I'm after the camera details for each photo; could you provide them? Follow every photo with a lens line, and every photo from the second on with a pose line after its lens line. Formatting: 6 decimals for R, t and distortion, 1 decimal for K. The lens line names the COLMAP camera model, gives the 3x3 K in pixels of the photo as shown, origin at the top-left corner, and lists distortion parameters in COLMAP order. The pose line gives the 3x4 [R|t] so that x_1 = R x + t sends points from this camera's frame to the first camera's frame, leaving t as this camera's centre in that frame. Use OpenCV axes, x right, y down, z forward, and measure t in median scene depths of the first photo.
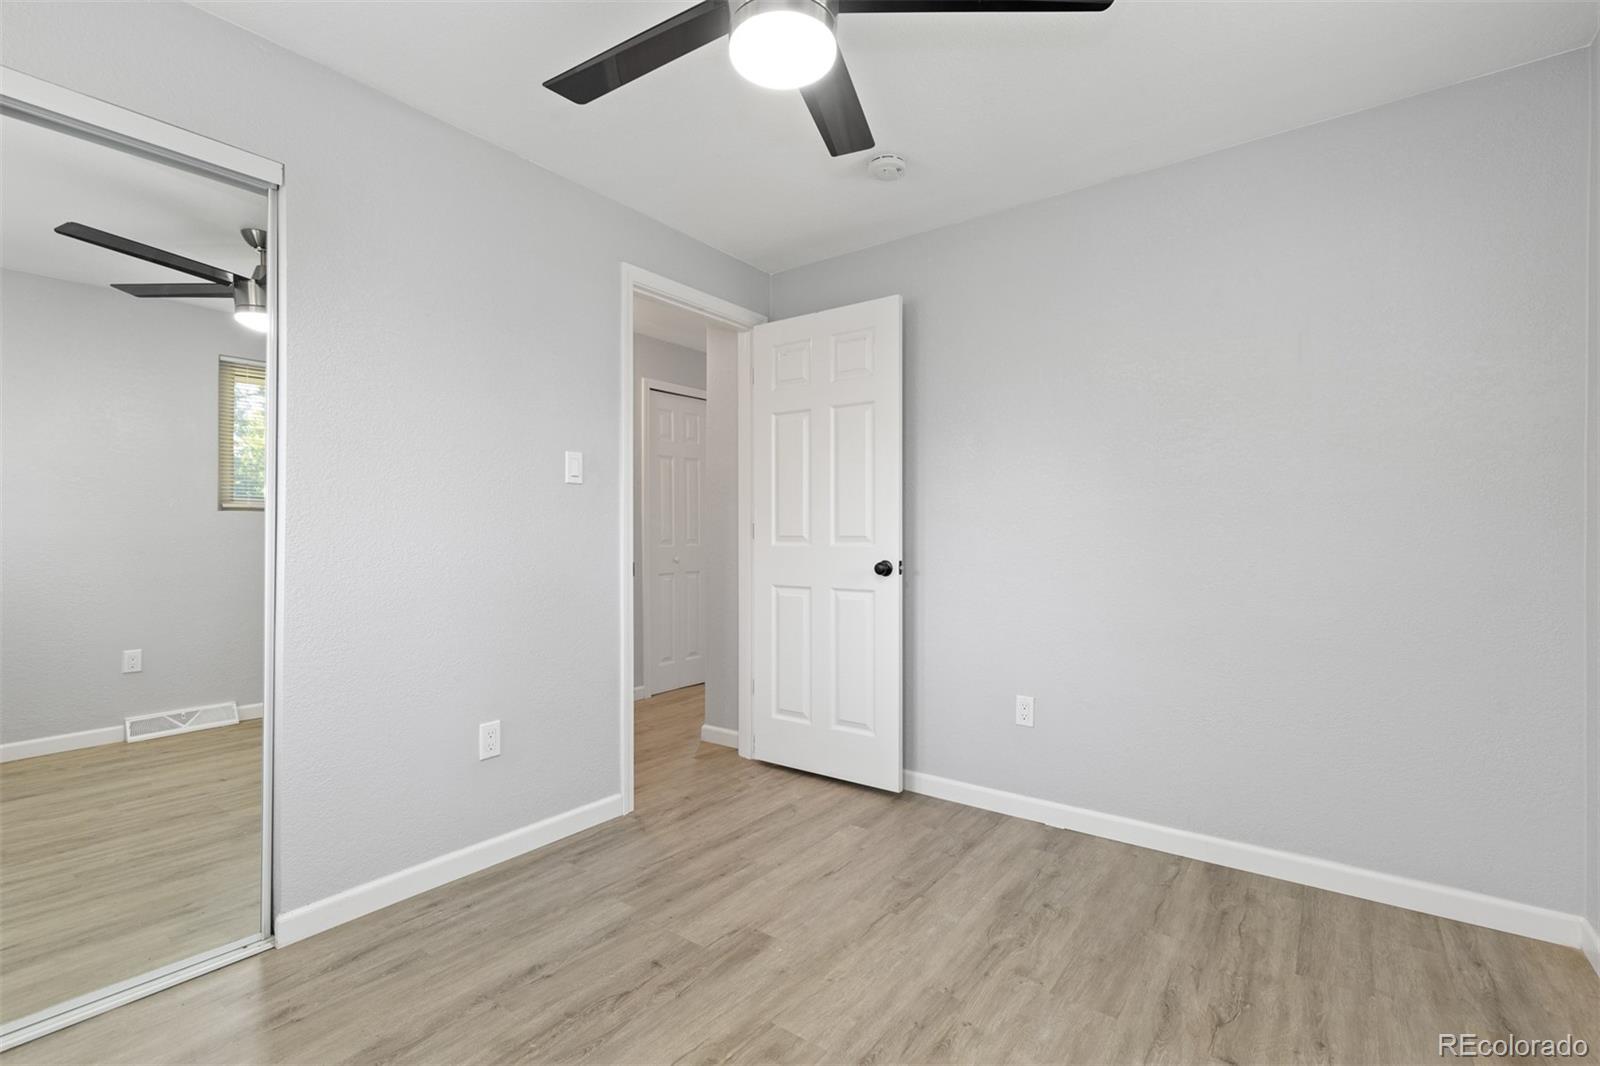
lens RADIAL K [[729.0, 0, 802.5], [0, 729.0, 529.2], [0, 0, 1]] dist [0.014225, -0.002637]
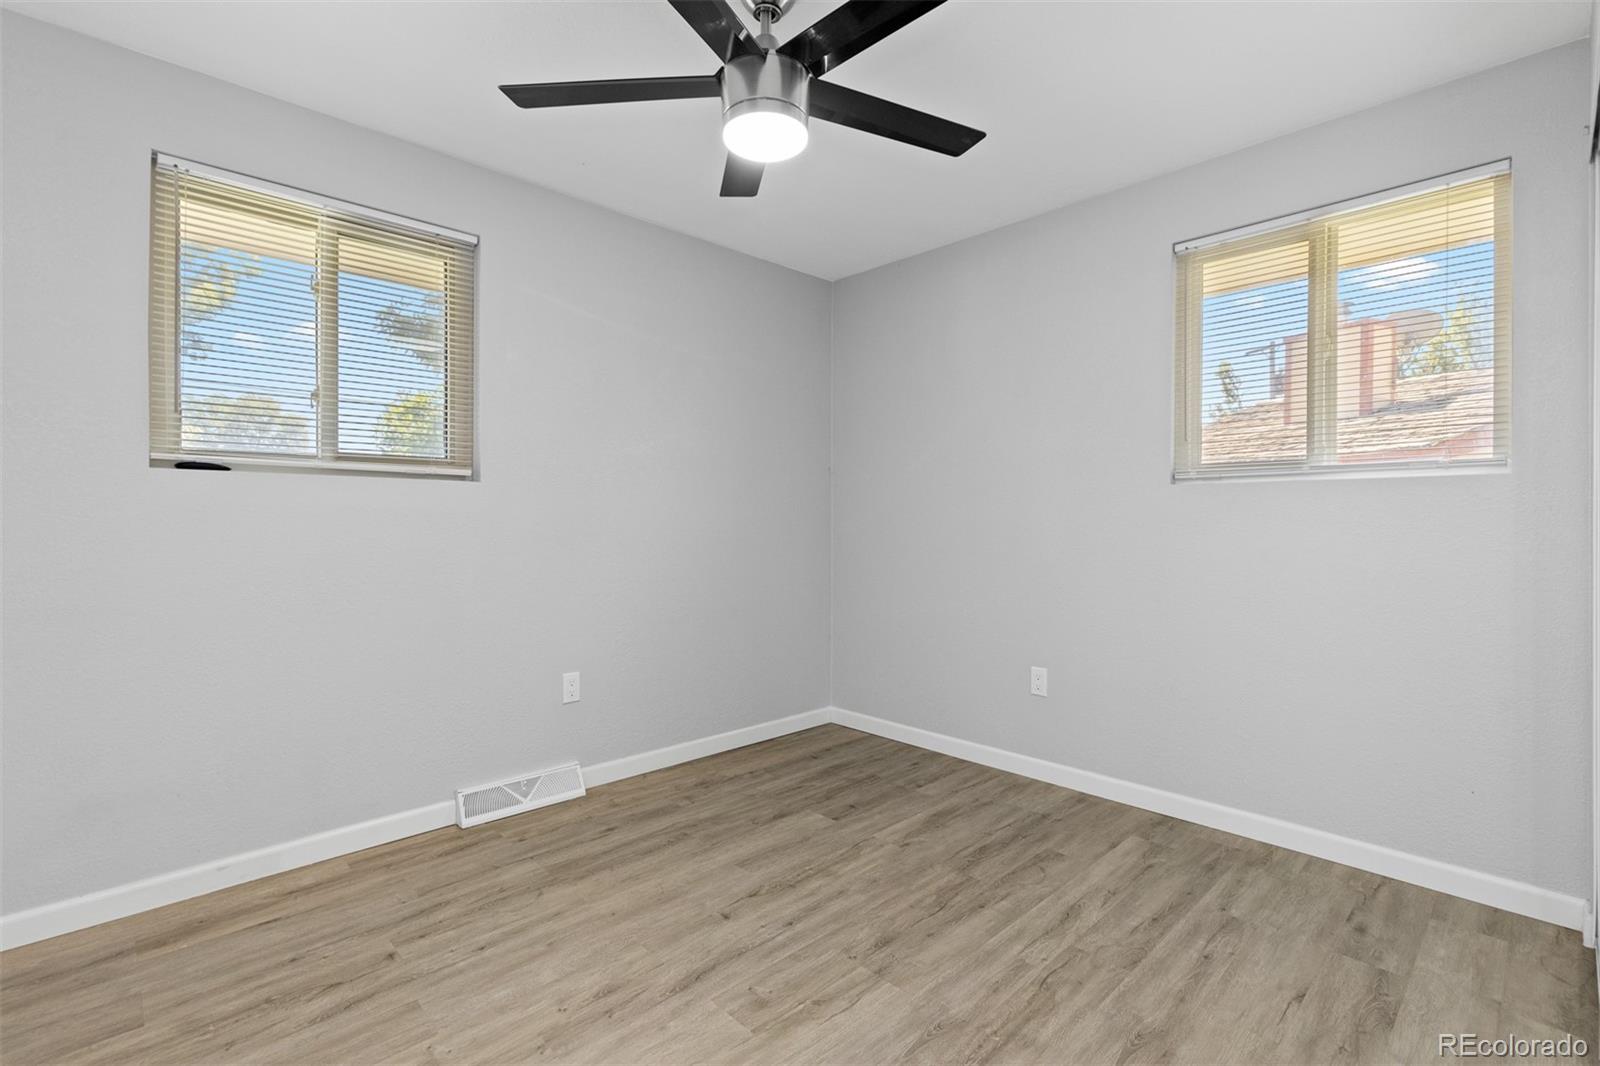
lens RADIAL K [[729.0, 0, 803.0], [0, 729.0, 530.3], [0, 0, 1]] dist [0.014225, -0.002637]
pose [[-0.988178, -0.005469, 0.153216, -0.247333], [-0.005014, 0.999982, 0.003356, 0.018810], [-0.153231, 0.002548, -0.988187, 1.930052]]
